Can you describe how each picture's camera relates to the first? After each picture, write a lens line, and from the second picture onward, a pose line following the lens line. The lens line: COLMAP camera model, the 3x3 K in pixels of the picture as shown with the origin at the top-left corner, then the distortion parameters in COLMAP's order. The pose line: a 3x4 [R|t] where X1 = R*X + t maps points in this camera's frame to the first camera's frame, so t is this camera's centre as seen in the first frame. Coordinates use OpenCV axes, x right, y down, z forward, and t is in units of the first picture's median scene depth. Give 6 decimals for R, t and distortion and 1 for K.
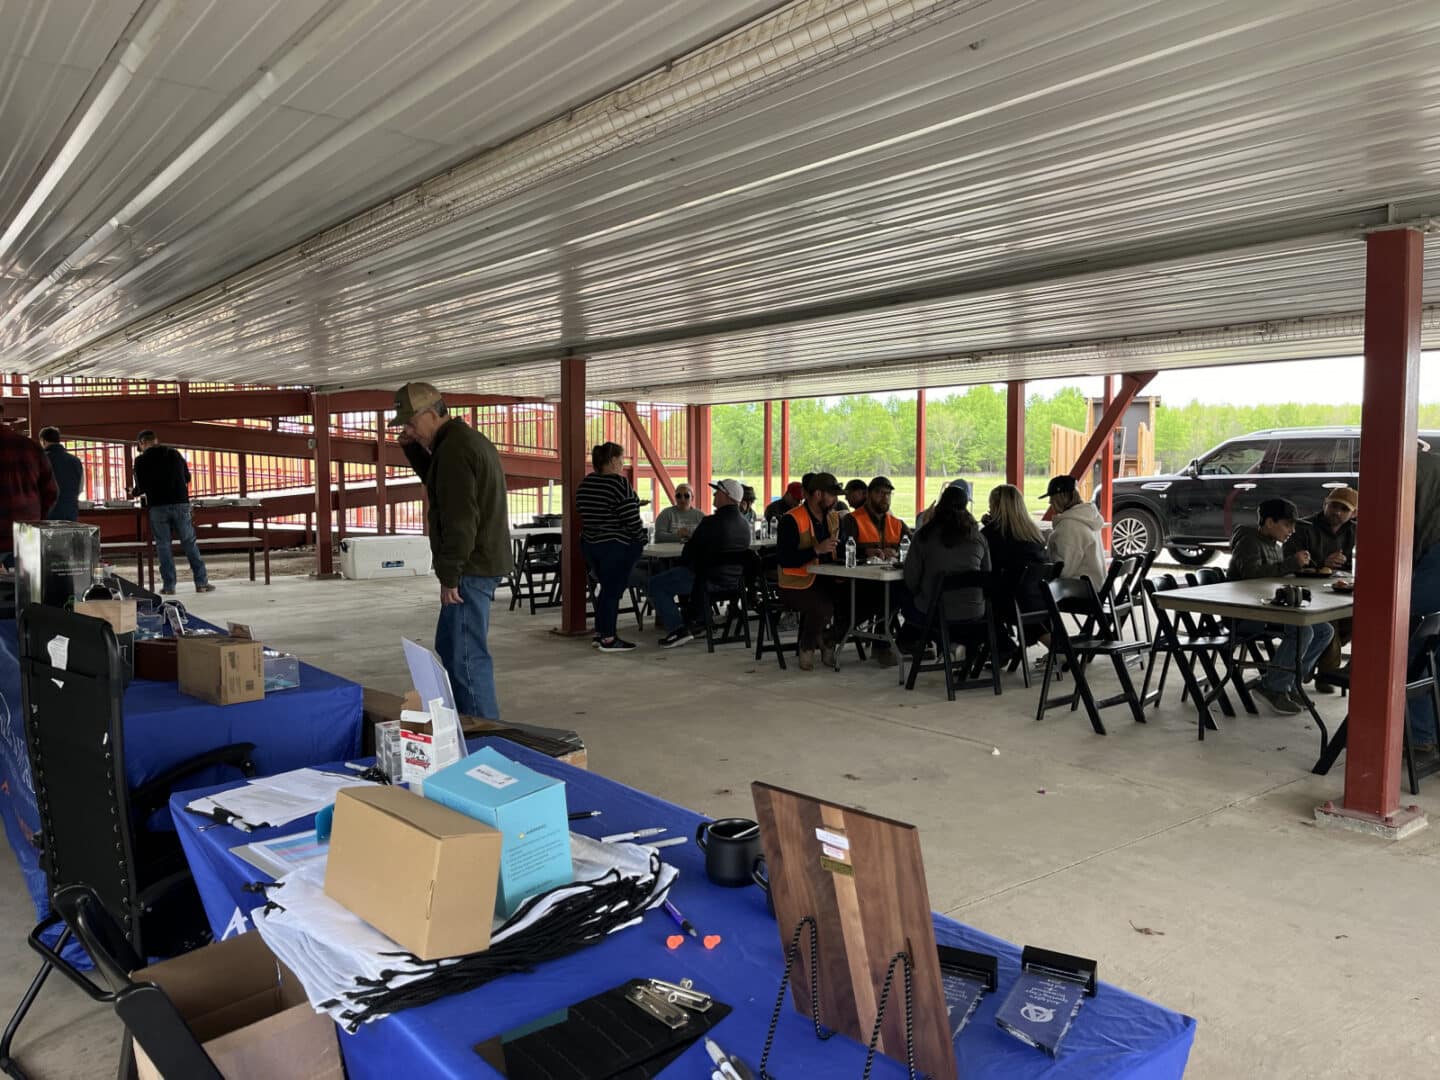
lens RADIAL K [[1079.0, 0, 706.3], [0, 1079.0, 537.8], [0, 0, 1]] dist [0.067816, -0.084360]
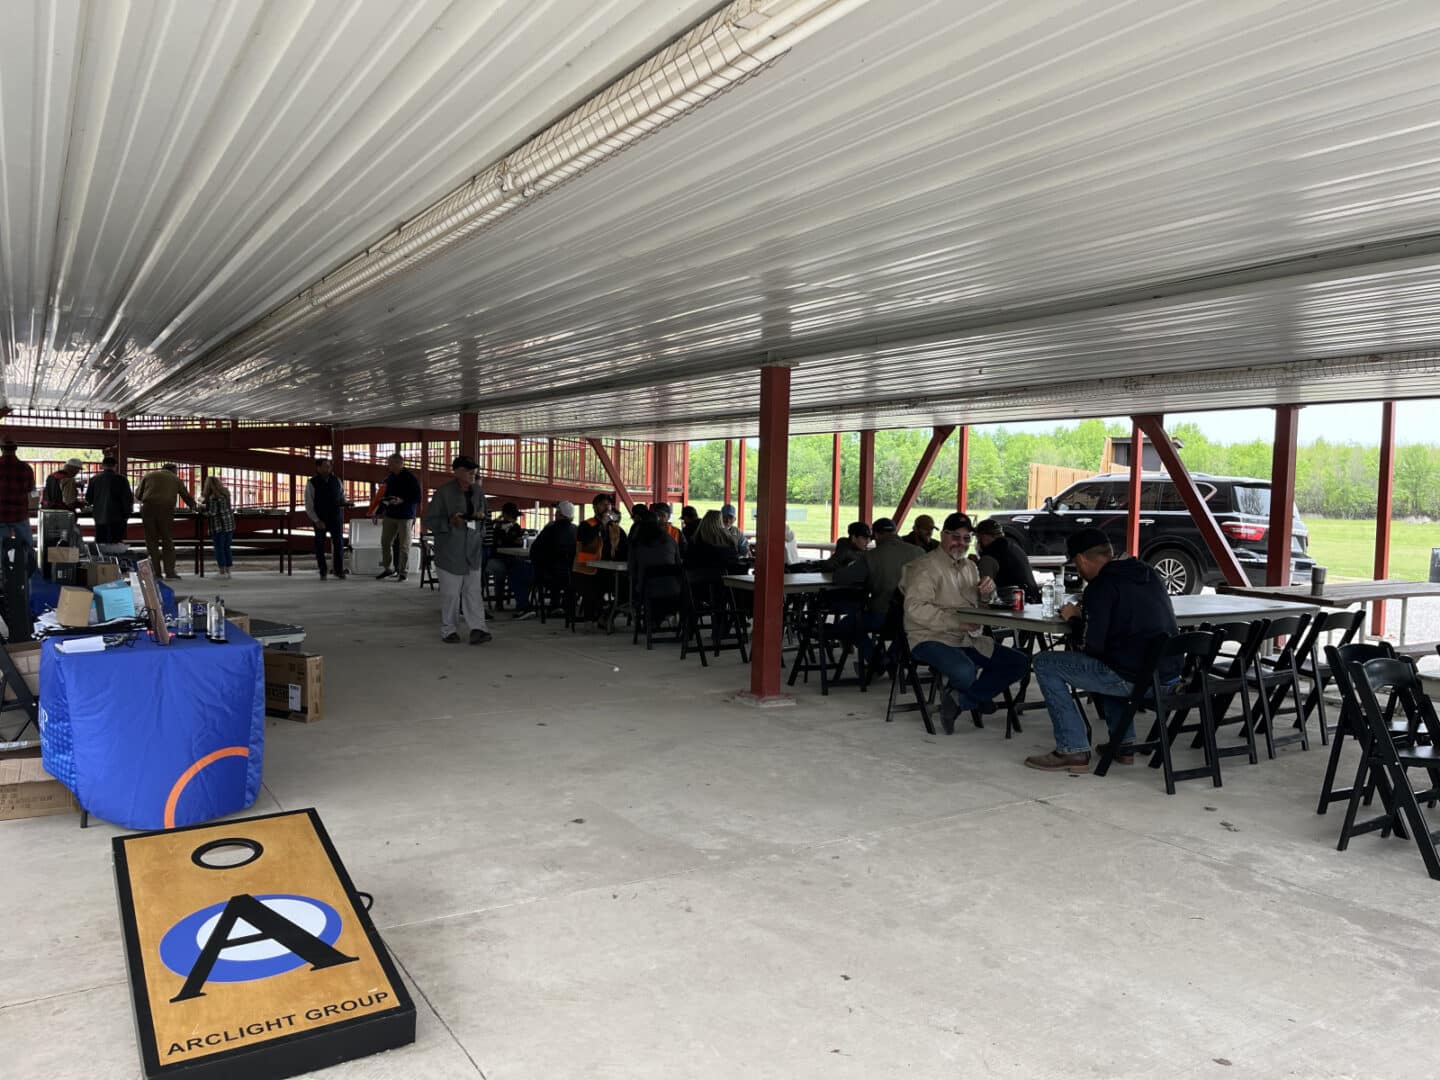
lens RADIAL K [[1081.2, 0, 705.4], [0, 1081.2, 538.1], [0, 0, 1]] dist [0.073175, -0.098982]
pose [[0.994061, 0.027809, -0.105207, 0.234228], [-0.030479, 0.999251, -0.023854, 0.014552], [0.104465, 0.026919, 0.994164, -0.249086]]
